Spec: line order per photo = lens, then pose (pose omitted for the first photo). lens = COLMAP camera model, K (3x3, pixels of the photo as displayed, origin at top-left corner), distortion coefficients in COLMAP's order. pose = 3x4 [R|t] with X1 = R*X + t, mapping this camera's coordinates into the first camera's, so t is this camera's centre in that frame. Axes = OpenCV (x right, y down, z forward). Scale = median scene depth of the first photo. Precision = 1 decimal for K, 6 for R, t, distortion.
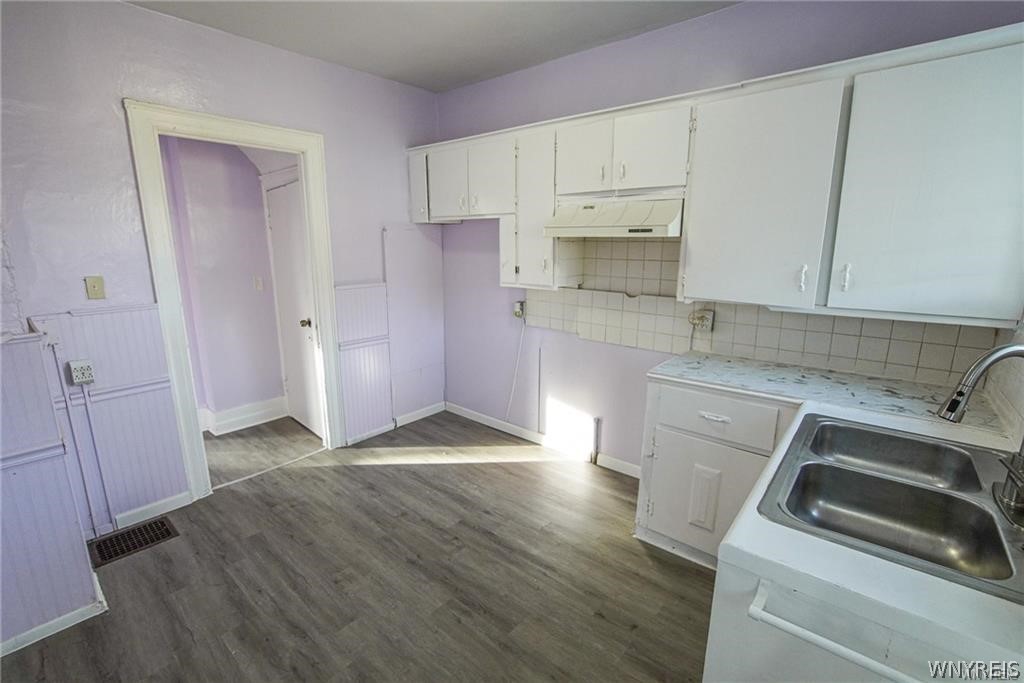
lens RADIAL K [[456.9, 0, 507.4], [0, 456.9, 342.3], [0, 0, 1]] dist [-0.025511, -0.000352]
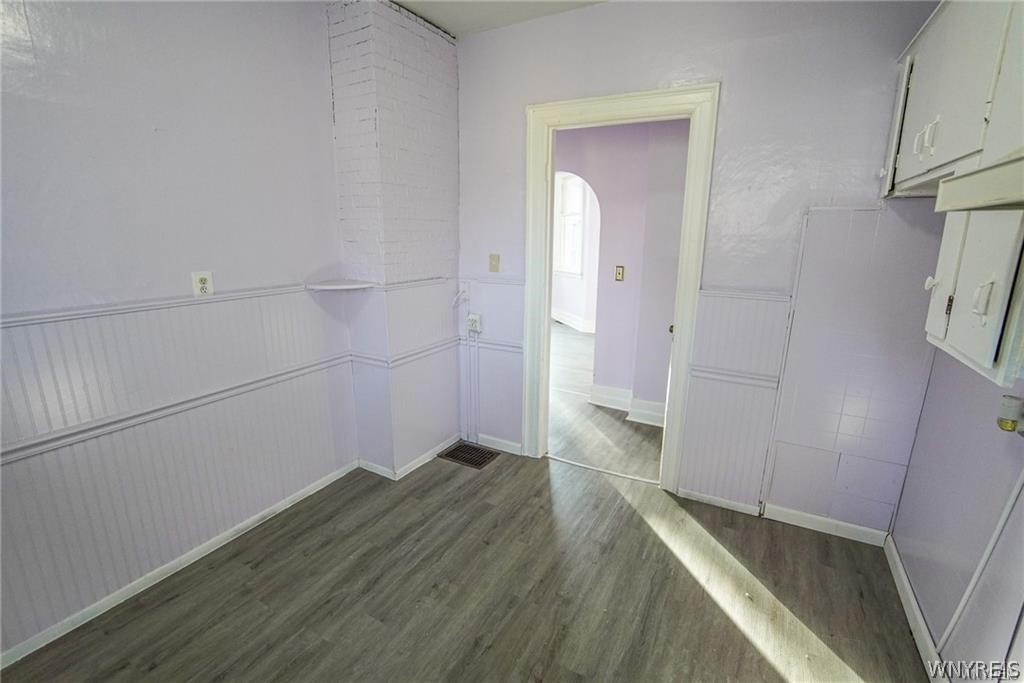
lens RADIAL K [[456.9, 0, 507.1], [0, 456.9, 339.0], [0, 0, 1]] dist [-0.025511, -0.000352]
pose [[0.197890, 0.224287, -0.954220, 0.382269], [-0.216178, 0.959488, 0.180693, -0.148734], [0.956089, 0.170524, 0.238359, 0.715463]]
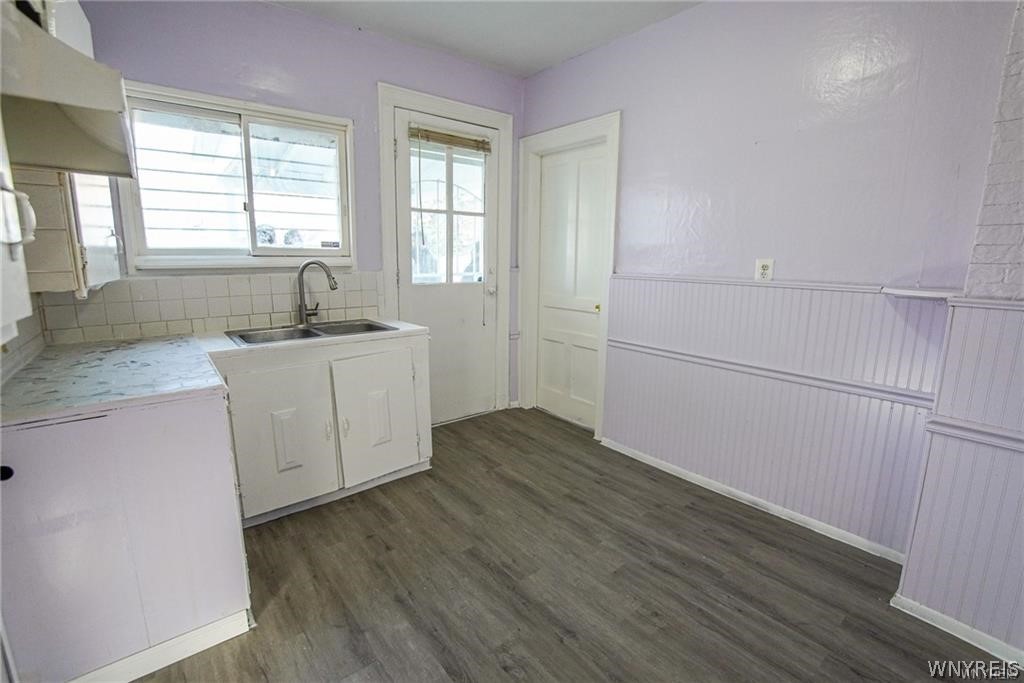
lens RADIAL K [[456.9, 0, 511.8], [0, 456.9, 337.9], [0, 0, 1]] dist [-0.025511, -0.000352]
pose [[-0.984327, -0.035425, 0.172757, -0.210279], [0.034530, 0.921939, 0.385794, -0.228833], [-0.172938, 0.385713, -0.906266, 1.380095]]
